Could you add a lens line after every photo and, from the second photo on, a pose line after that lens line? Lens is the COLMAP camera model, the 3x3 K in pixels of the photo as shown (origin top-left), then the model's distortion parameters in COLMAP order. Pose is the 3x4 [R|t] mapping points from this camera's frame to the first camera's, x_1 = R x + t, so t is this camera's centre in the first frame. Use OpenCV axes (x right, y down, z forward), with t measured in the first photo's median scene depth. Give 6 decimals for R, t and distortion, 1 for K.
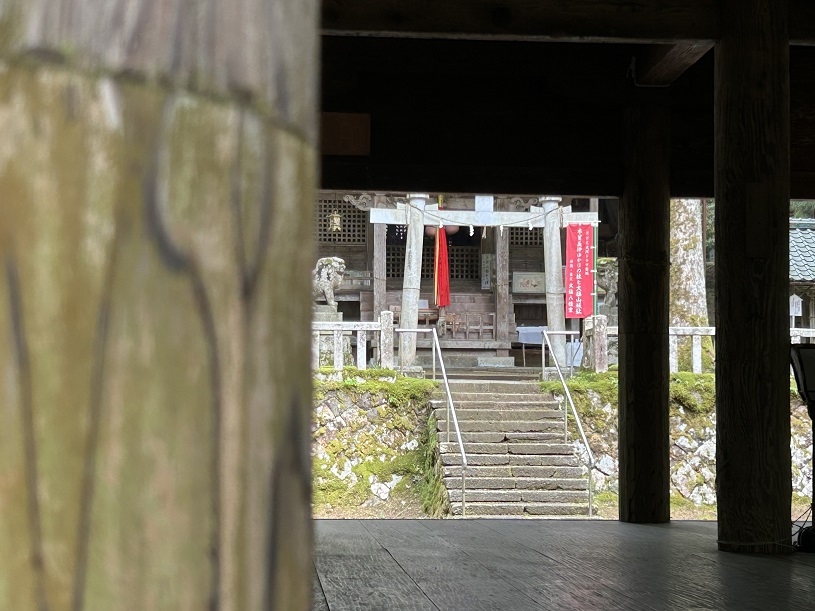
lens RADIAL K [[1653.9, 0, 407.5], [0, 1653.9, 305.5], [0, 0, 1]] dist [0.021985, 0.013358]
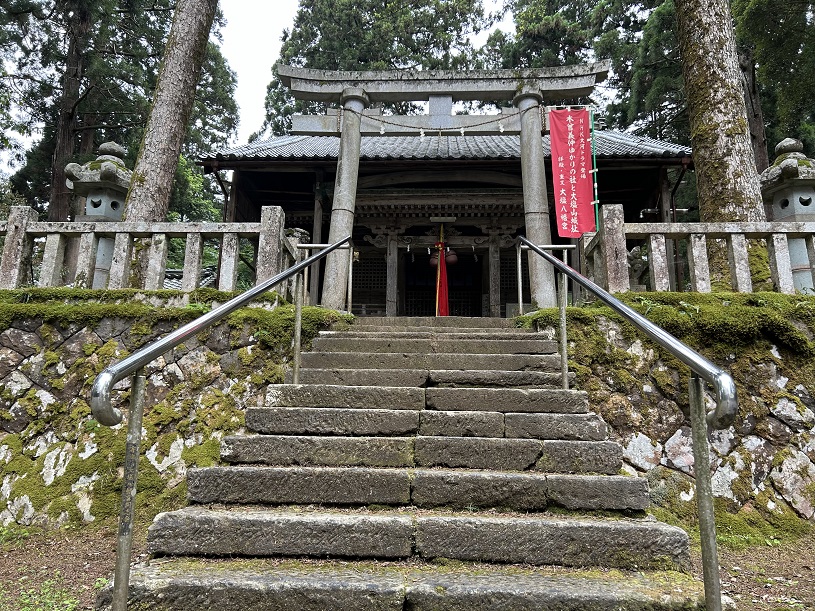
lens RADIAL K [[639.9, 0, 407.5], [0, 639.9, 305.5], [0, 0, 1]] dist [0.014614, -0.000356]
pose [[0.992408, -0.017489, -0.121739, 0.070668], [-0.001742, 0.987740, -0.156101, 0.081902], [0.122977, 0.155128, 0.980210, 0.775325]]
